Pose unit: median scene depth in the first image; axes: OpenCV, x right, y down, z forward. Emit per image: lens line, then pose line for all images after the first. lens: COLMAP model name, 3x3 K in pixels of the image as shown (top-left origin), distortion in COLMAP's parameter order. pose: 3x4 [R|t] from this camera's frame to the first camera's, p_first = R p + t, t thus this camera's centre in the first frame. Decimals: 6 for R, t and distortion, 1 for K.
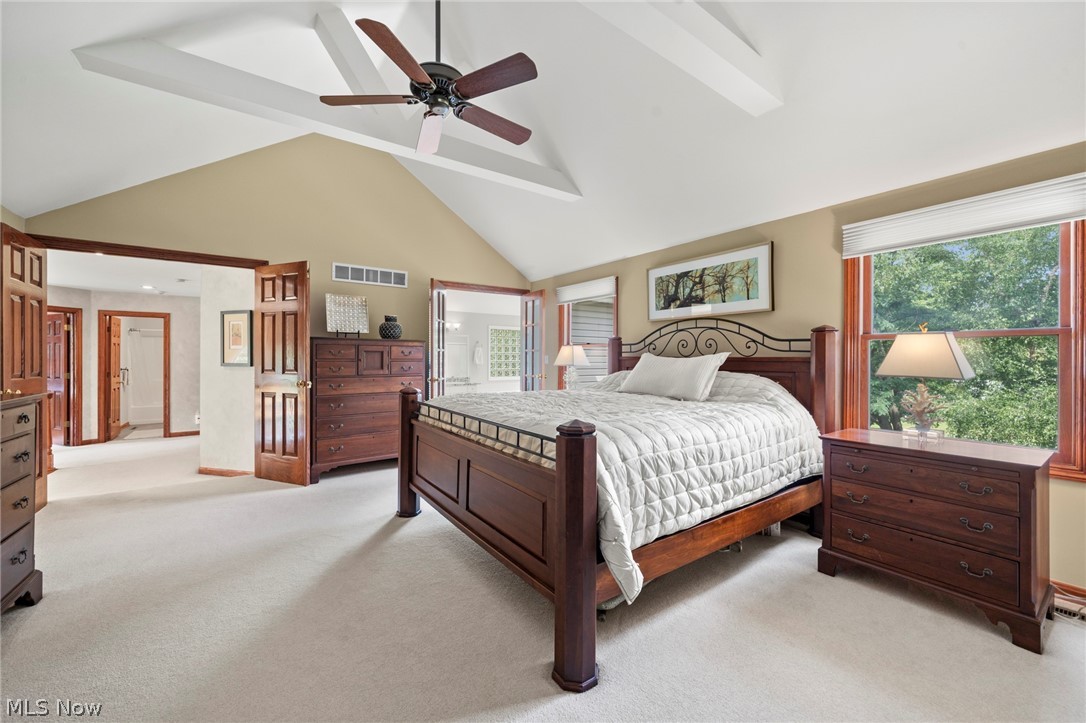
lens RADIAL K [[423.4, 0, 541.9], [0, 423.4, 356.8], [0, 0, 1]] dist [0.000123, -0.000053]
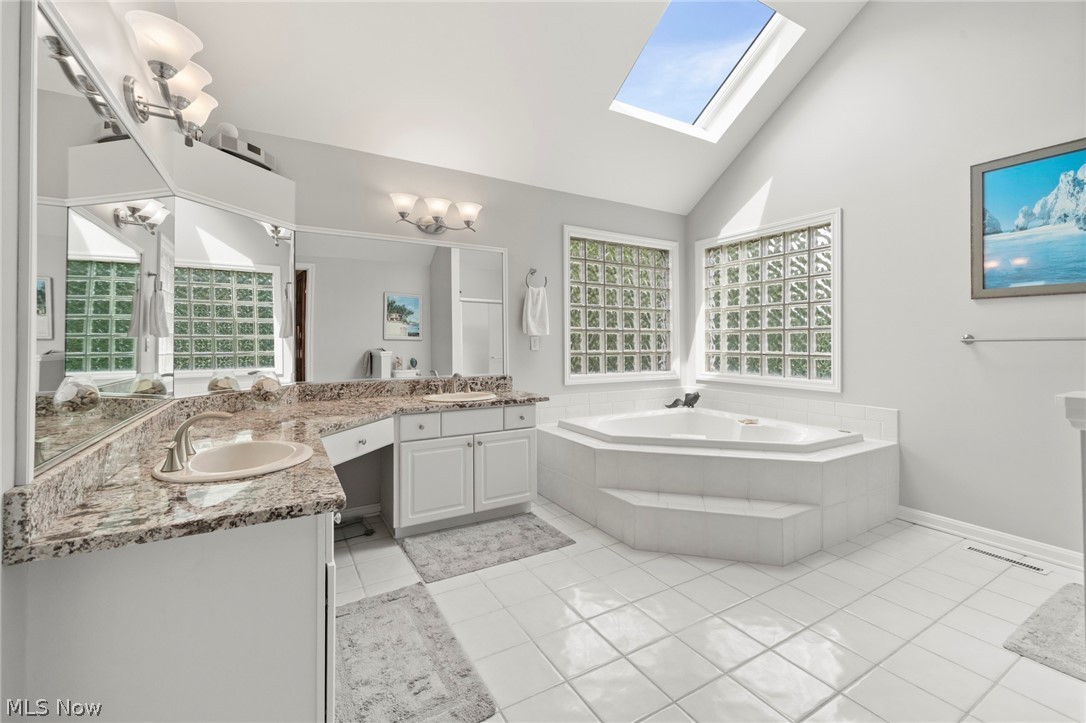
lens RADIAL K [[451.1, 0, 540.4], [0, 451.1, 339.6], [0, 0, 1]] dist [-0.000223, -0.000011]
pose [[0.997467, 0.000361, -0.071134, -0.301318], [-0.000906, 0.999971, -0.007625, 0.057152], [0.071129, 0.007670, 0.997438, 1.598370]]
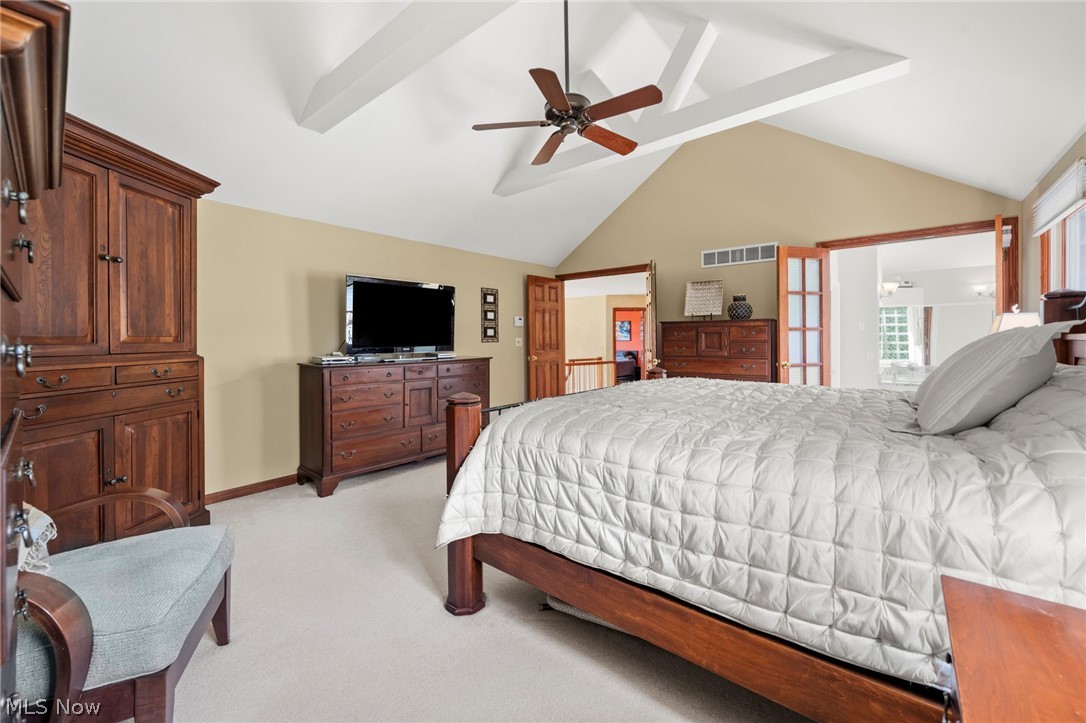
lens RADIAL K [[423.4, 0, 539.7], [0, 423.4, 339.2], [0, 0, 1]] dist [0.000123, -0.000053]
pose [[0.266717, -0.002575, -0.963771, 0.491774], [0.009142, 0.999958, -0.000142, -0.000752], [0.963731, -0.008773, 0.266730, 0.335662]]
